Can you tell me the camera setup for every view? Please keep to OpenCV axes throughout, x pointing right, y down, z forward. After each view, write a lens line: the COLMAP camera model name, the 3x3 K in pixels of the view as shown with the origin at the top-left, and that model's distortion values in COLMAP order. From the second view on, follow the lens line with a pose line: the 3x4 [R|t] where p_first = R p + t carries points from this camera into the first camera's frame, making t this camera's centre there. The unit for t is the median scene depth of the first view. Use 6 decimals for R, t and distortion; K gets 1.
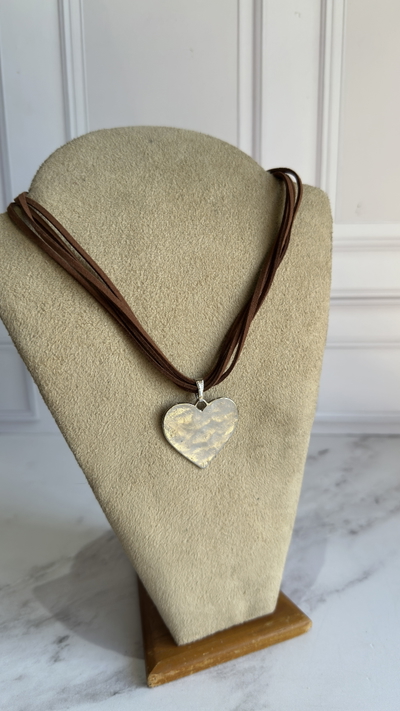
lens RADIAL K [[485.2, 0, 200.0], [0, 485.2, 355.5], [0, 0, 1]] dist [-0.063219, -0.002370]
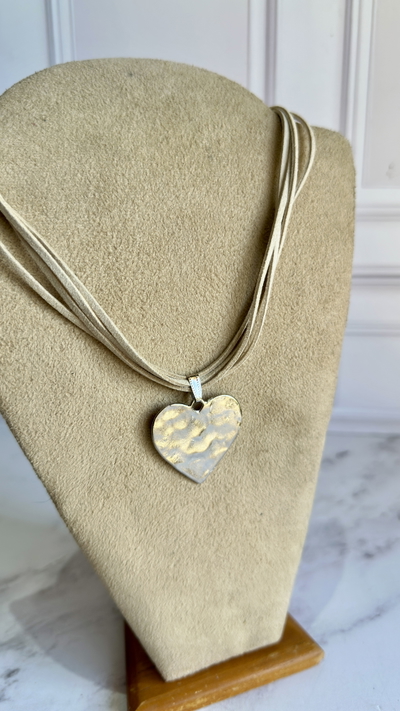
lens RADIAL K [[485.2, 0, 200.0], [0, 485.2, 355.5], [0, 0, 1]] dist [-0.063219, -0.002370]
pose [[0.999871, 0.001437, -0.015970, 0.029188], [-0.000801, 0.999208, 0.039779, -0.005649], [0.016015, -0.039761, 0.999081, 0.192708]]
